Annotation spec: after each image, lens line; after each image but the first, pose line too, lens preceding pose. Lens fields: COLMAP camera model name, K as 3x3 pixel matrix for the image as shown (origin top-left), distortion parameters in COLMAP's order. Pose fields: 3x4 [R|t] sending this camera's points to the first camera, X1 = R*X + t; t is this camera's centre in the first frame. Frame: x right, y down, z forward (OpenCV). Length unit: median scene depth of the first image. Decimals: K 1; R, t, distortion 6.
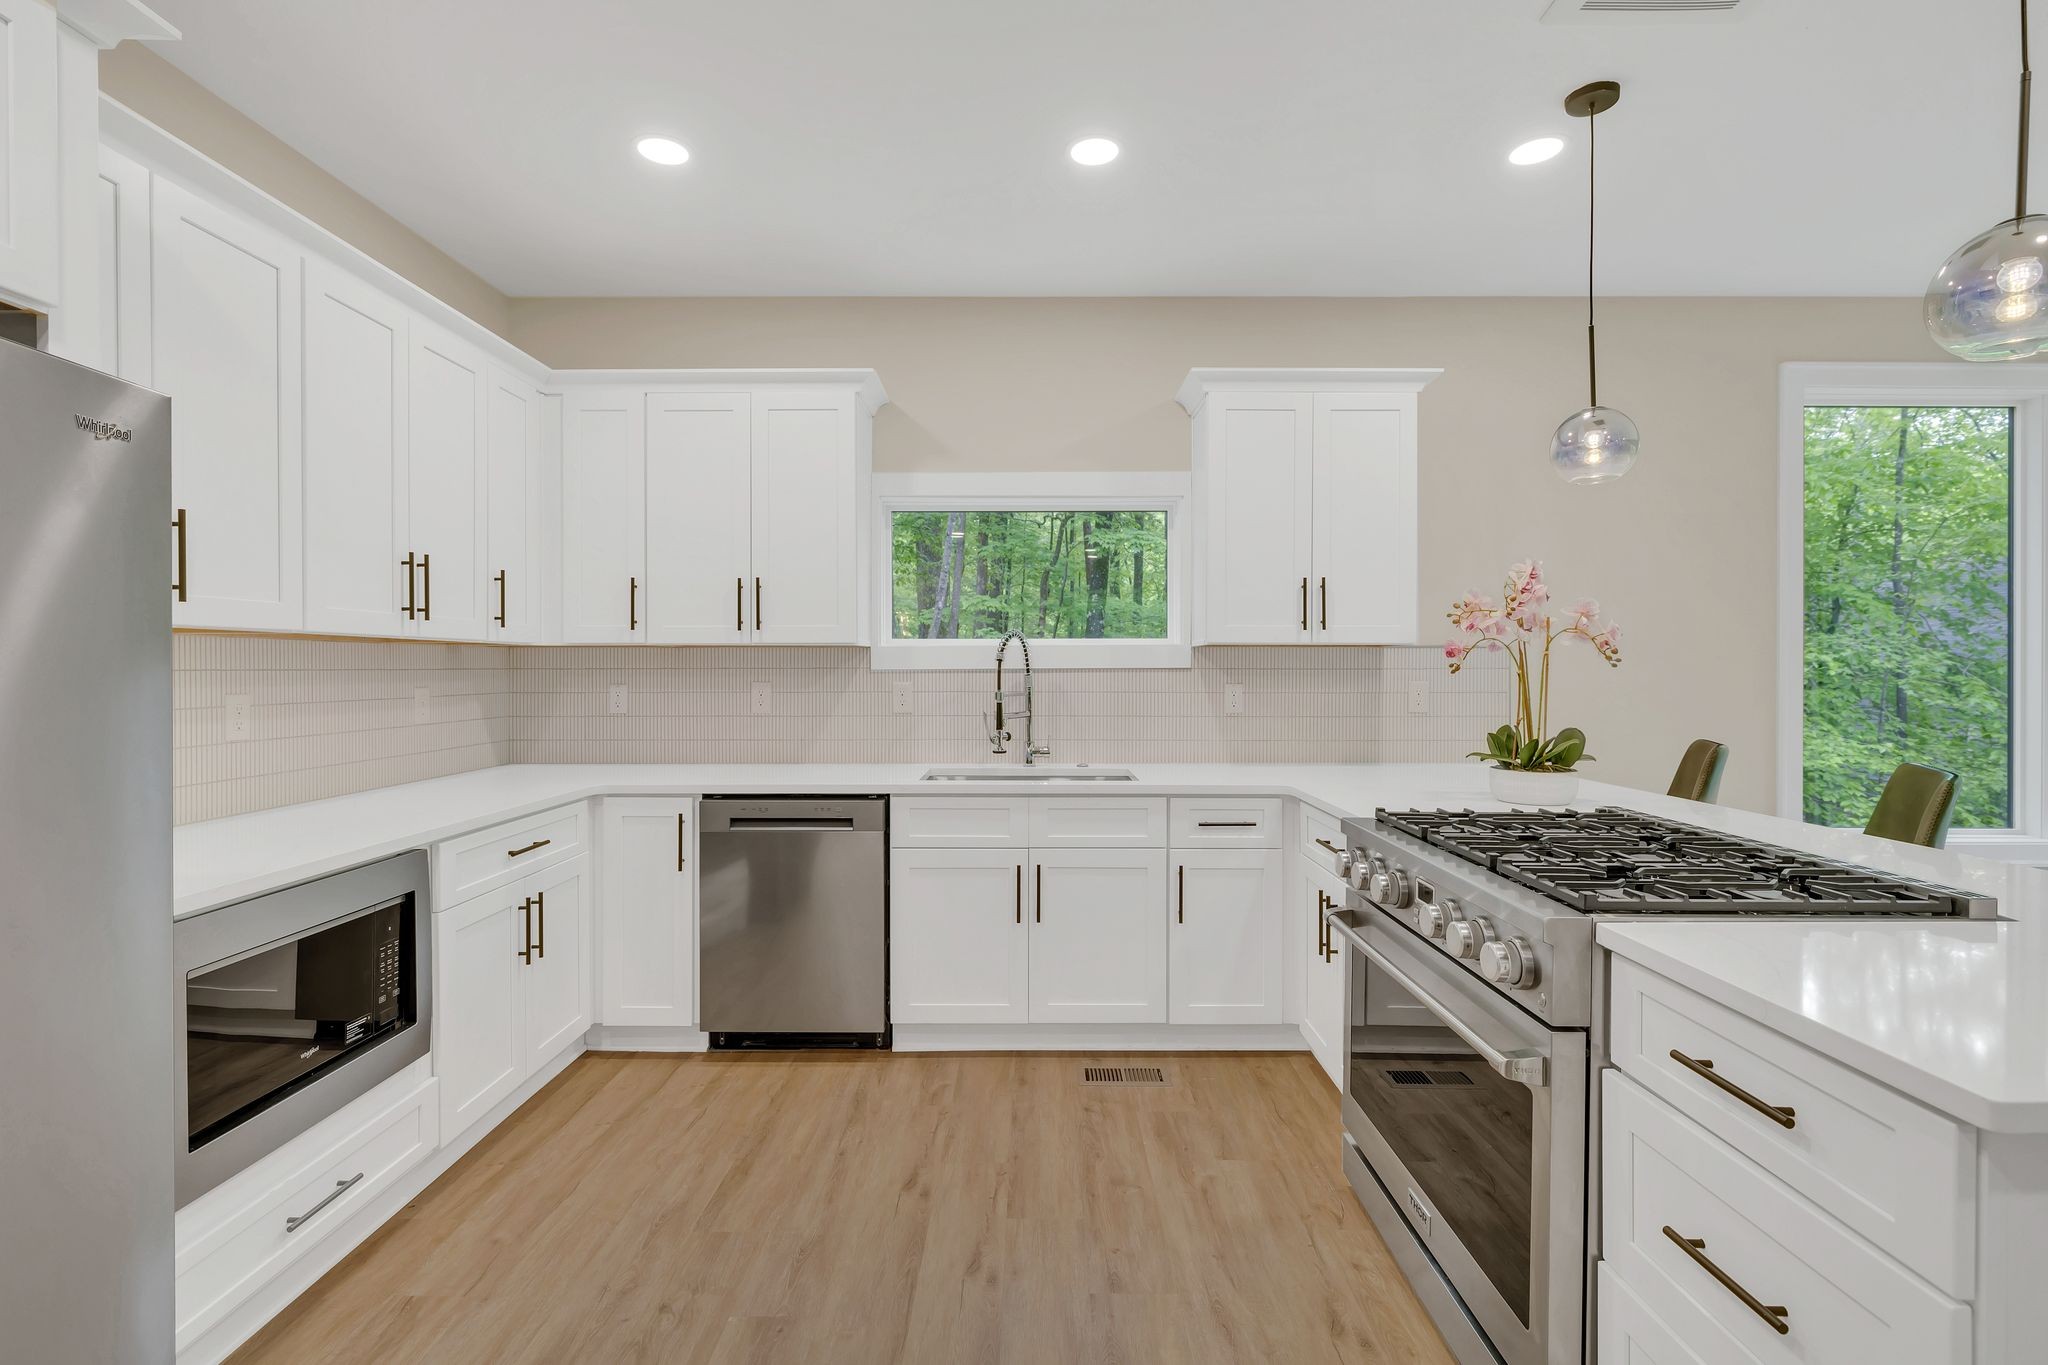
lens RADIAL K [[932.8, 0, 1017.4], [0, 932.8, 668.5], [0, 0, 1]] dist [-0.005105, -0.000254]
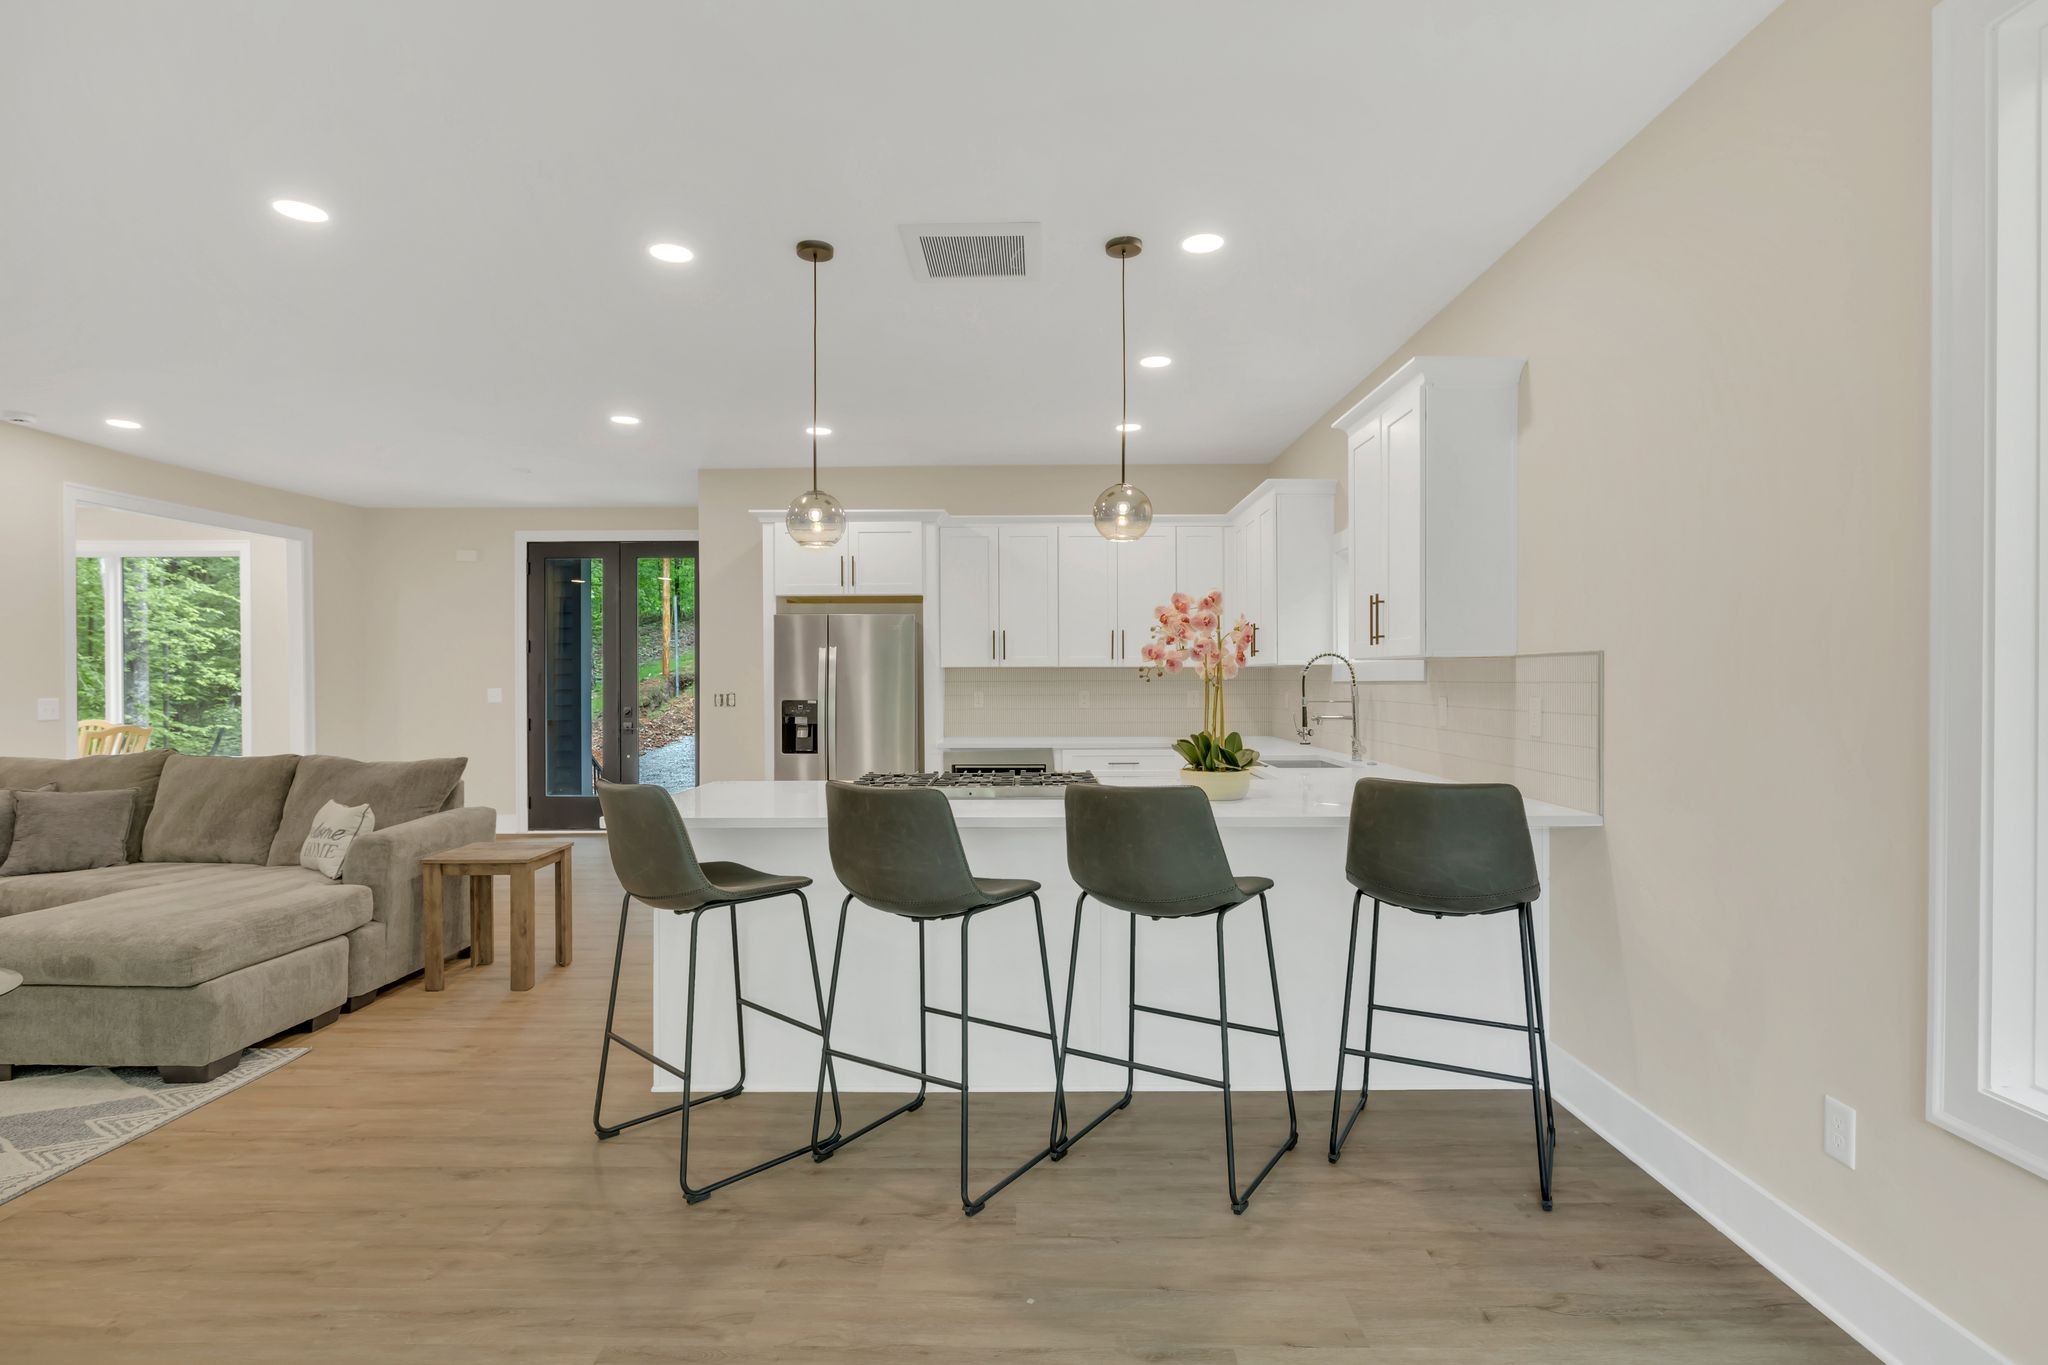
lens RADIAL K [[1005.1, 0, 1022.1], [0, 1005.1, 684.3], [0, 0, 1]] dist [-0.004804, 0.001680]
pose [[-0.000400, 0.007323, -0.999973, 1.470349], [0.001473, 0.999972, 0.007323, -0.006288], [0.999999, -0.001470, -0.000411, 0.621458]]
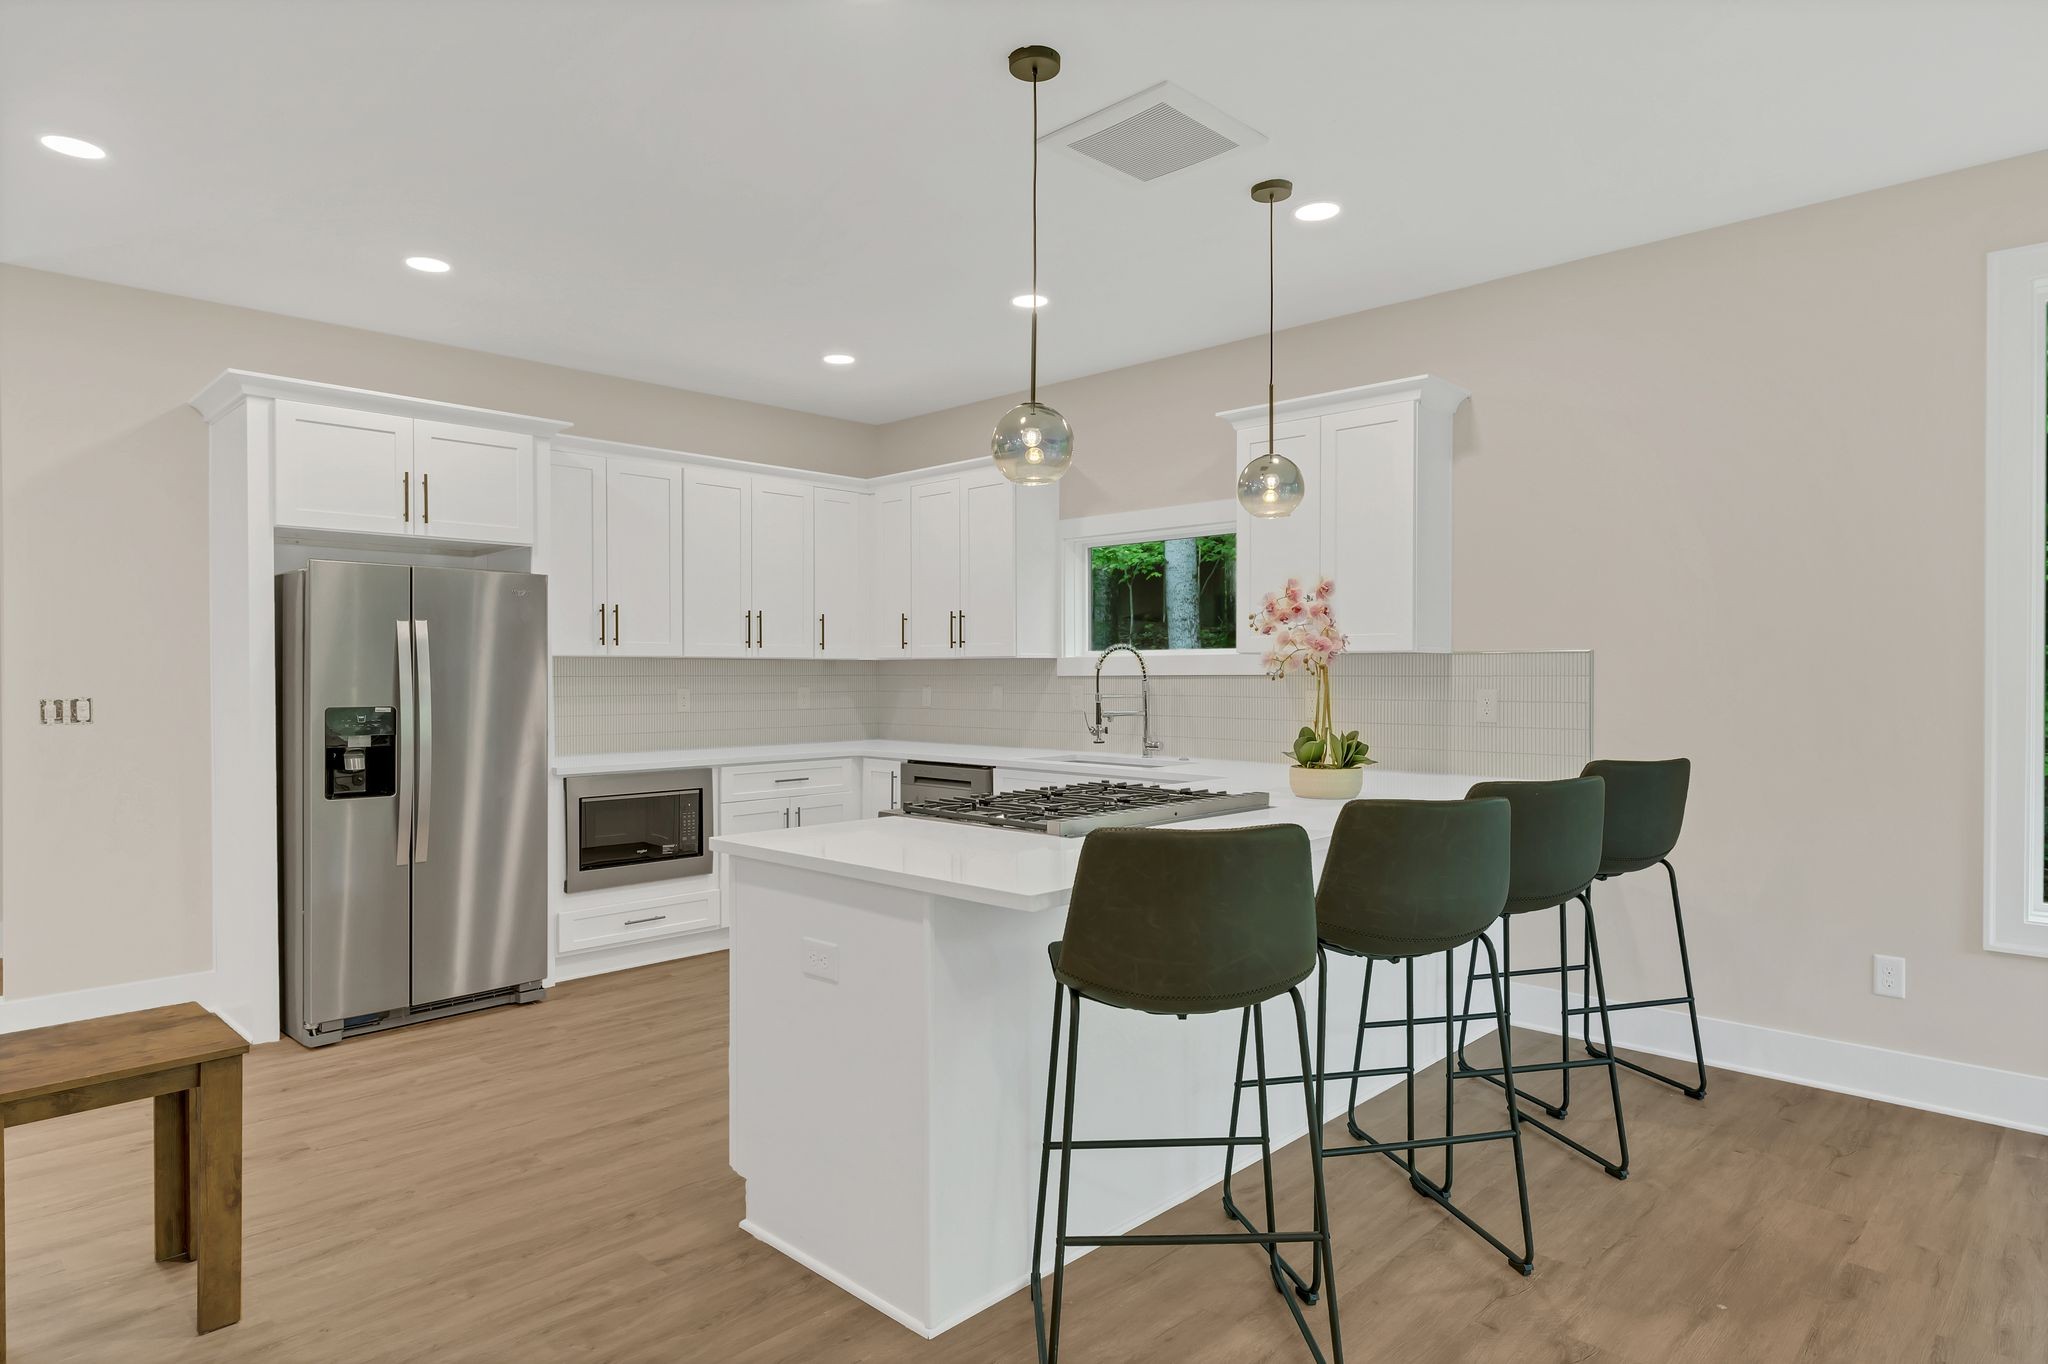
lens RADIAL K [[1155.6, 0, 1016.0], [0, 1155.6, 681.7], [0, 0, 1]] dist [0.005405, -0.001669]
pose [[0.719579, 0.004836, -0.694394, 1.014217], [-0.001594, 0.999985, 0.005313, 0.000094], [0.694409, -0.002716, 0.719576, -0.197791]]
